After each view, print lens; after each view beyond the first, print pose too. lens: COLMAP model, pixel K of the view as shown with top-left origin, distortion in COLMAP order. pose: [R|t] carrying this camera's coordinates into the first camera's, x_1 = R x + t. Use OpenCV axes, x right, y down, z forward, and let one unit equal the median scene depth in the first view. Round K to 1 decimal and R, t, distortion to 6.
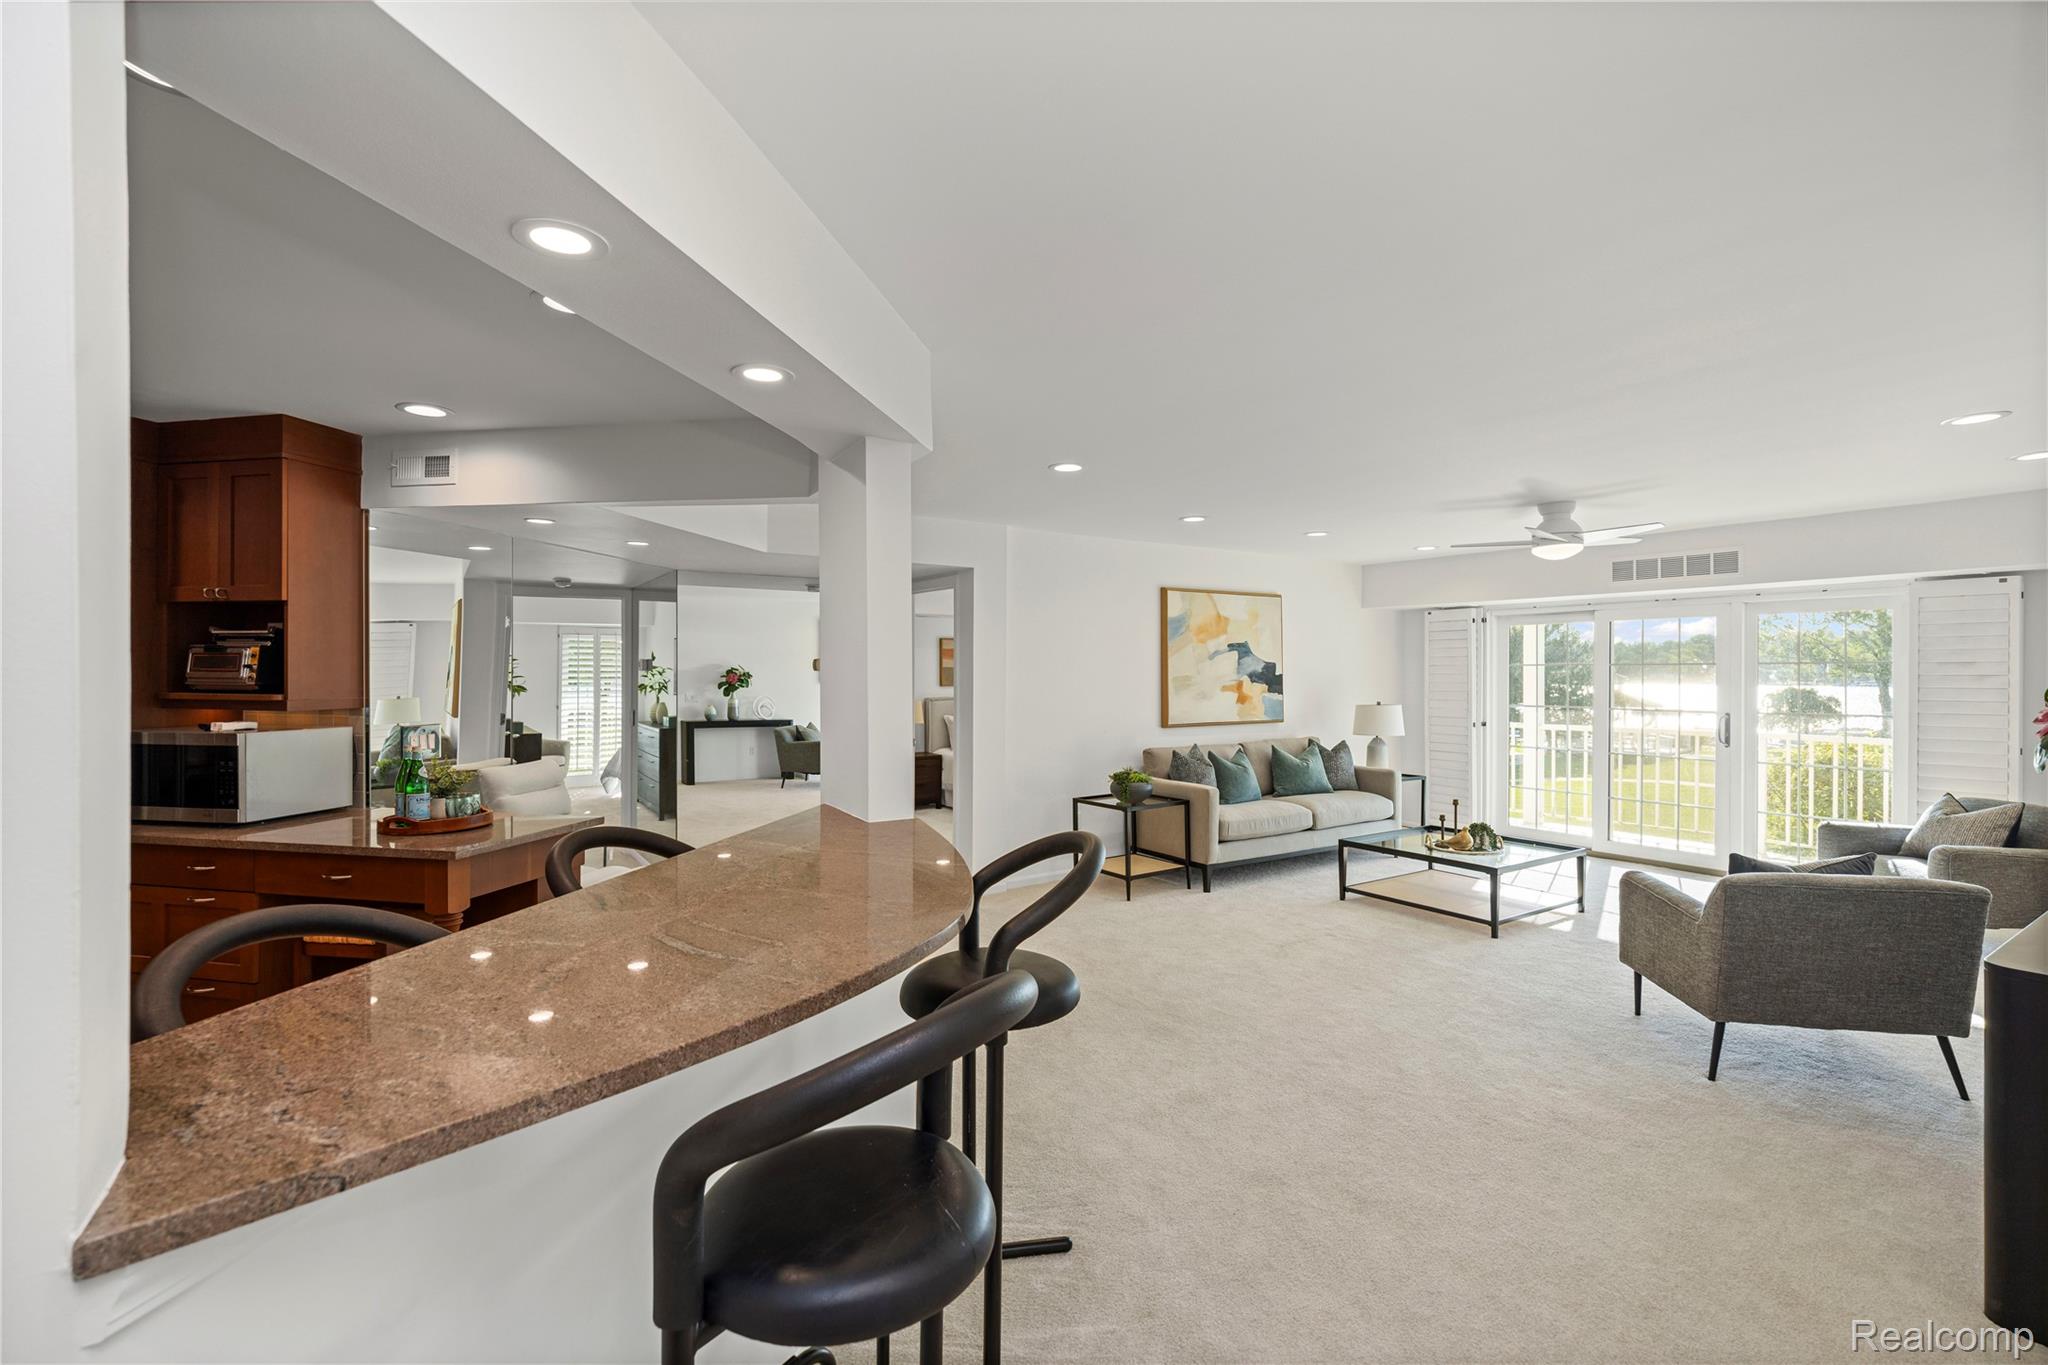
lens RADIAL K [[912.9, 0, 1026.0], [0, 912.9, 675.2], [0, 0, 1]] dist [0.001957, -0.000334]
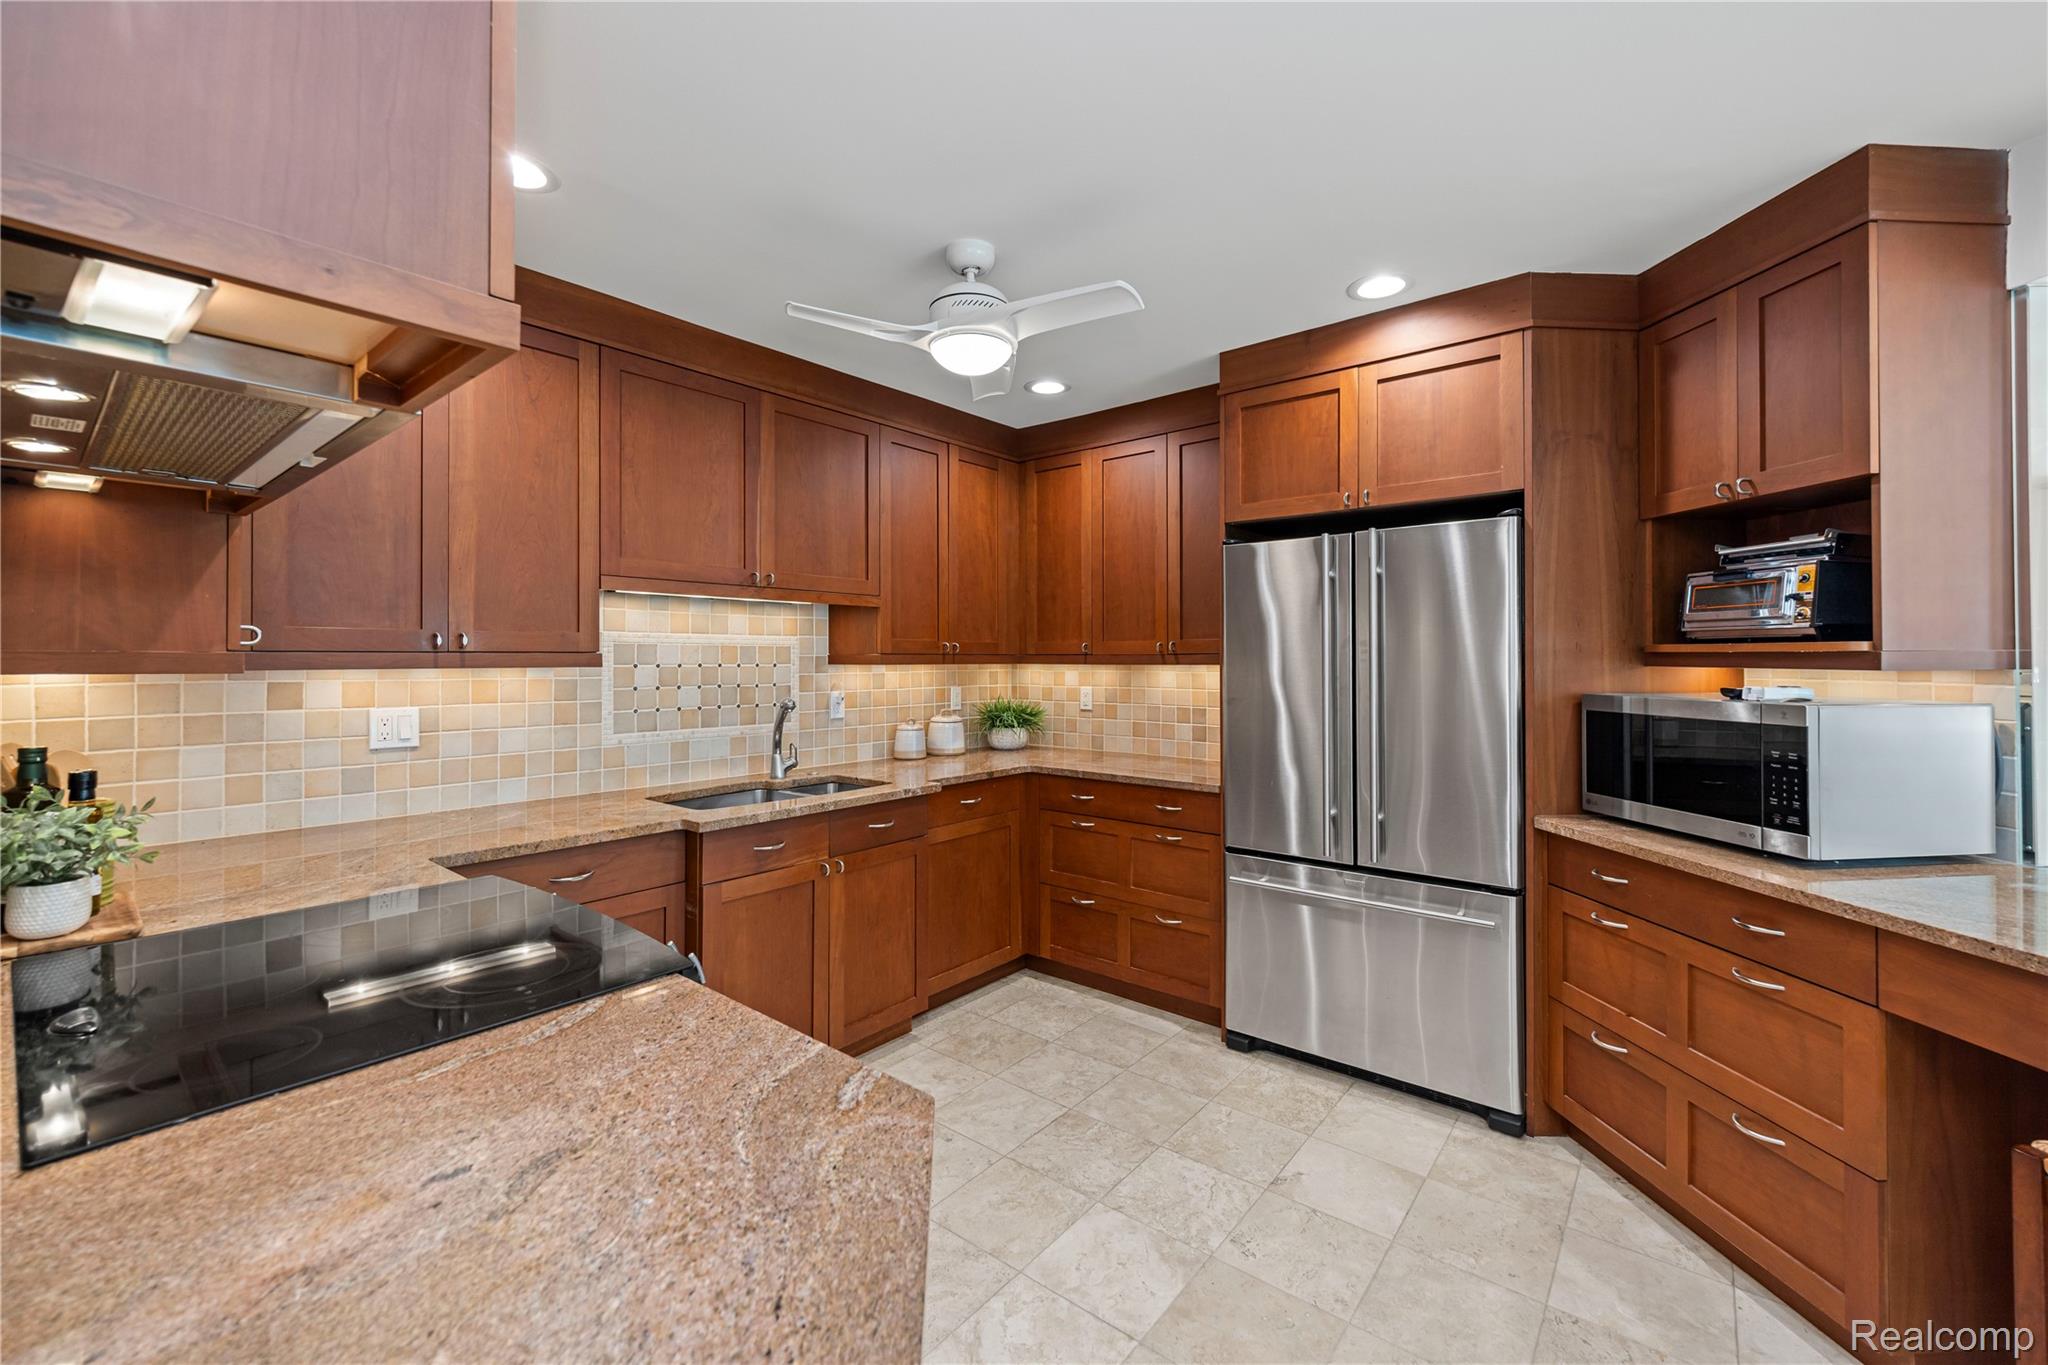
lens RADIAL K [[834.5, 0, 1030.5], [0, 834.5, 658.9], [0, 0, 1]] dist [-0.000309, 0.000265]
pose [[0.291684, -0.005666, -0.956498, -0.240445], [0.001873, 0.999984, -0.005353, 0.017391], [0.956513, -0.000230, 0.291690, 0.179570]]
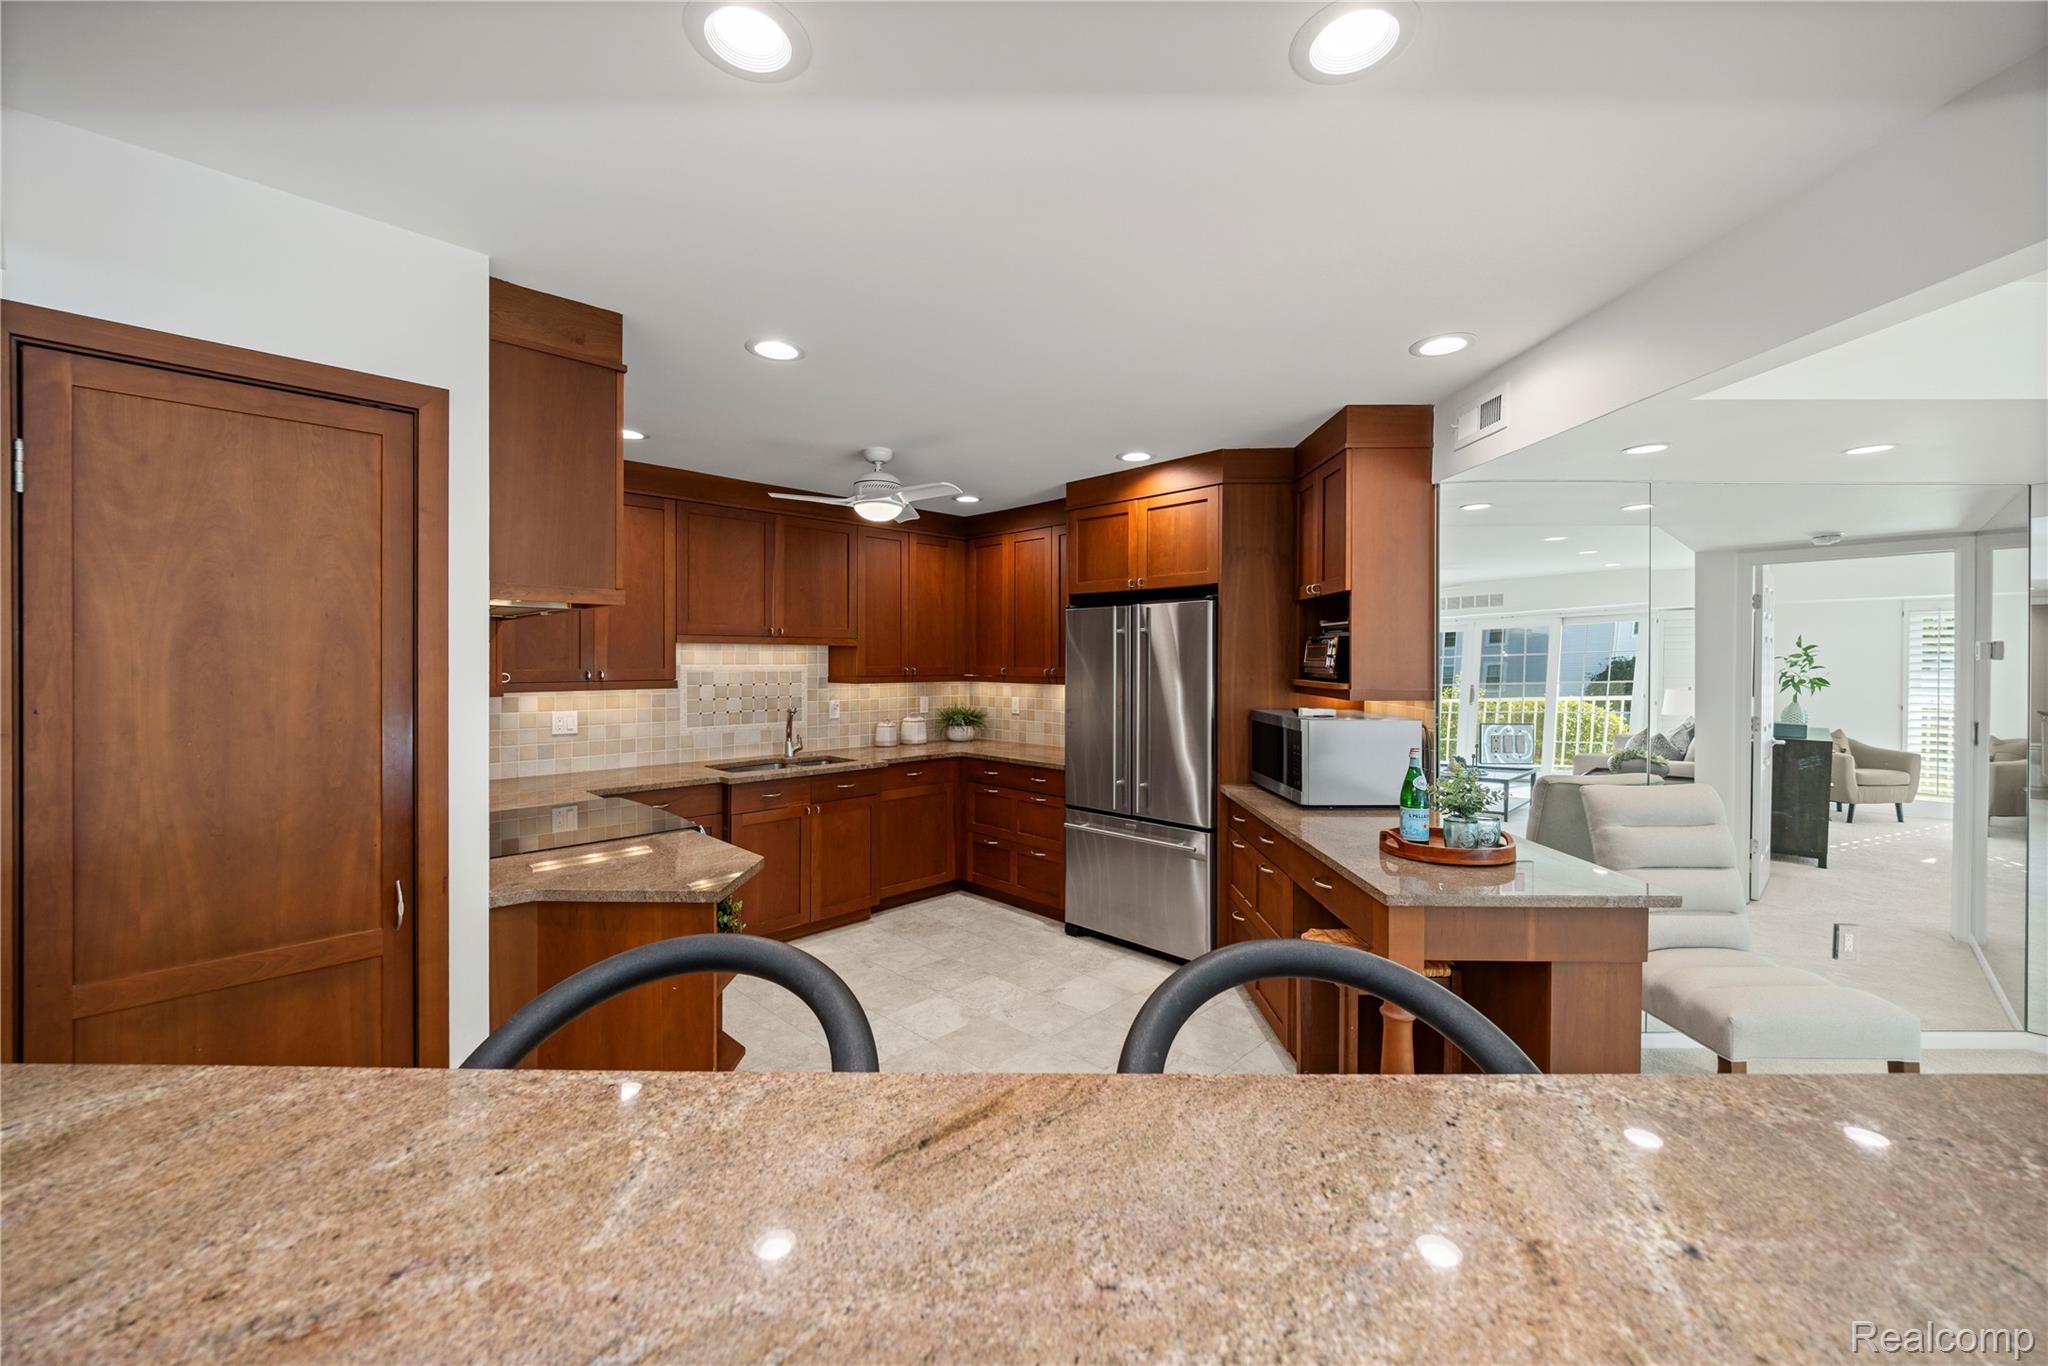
lens RADIAL K [[798.2, 0, 1024.4], [0, 798.2, 669.8], [0, 0, 1]] dist [-0.000730, 0.000705]
pose [[0.195504, 0.009024, -0.980661, -0.009638], [-0.001844, 0.999959, 0.008834, -0.000791], [0.980701, 0.000081, 0.195513, 0.244137]]
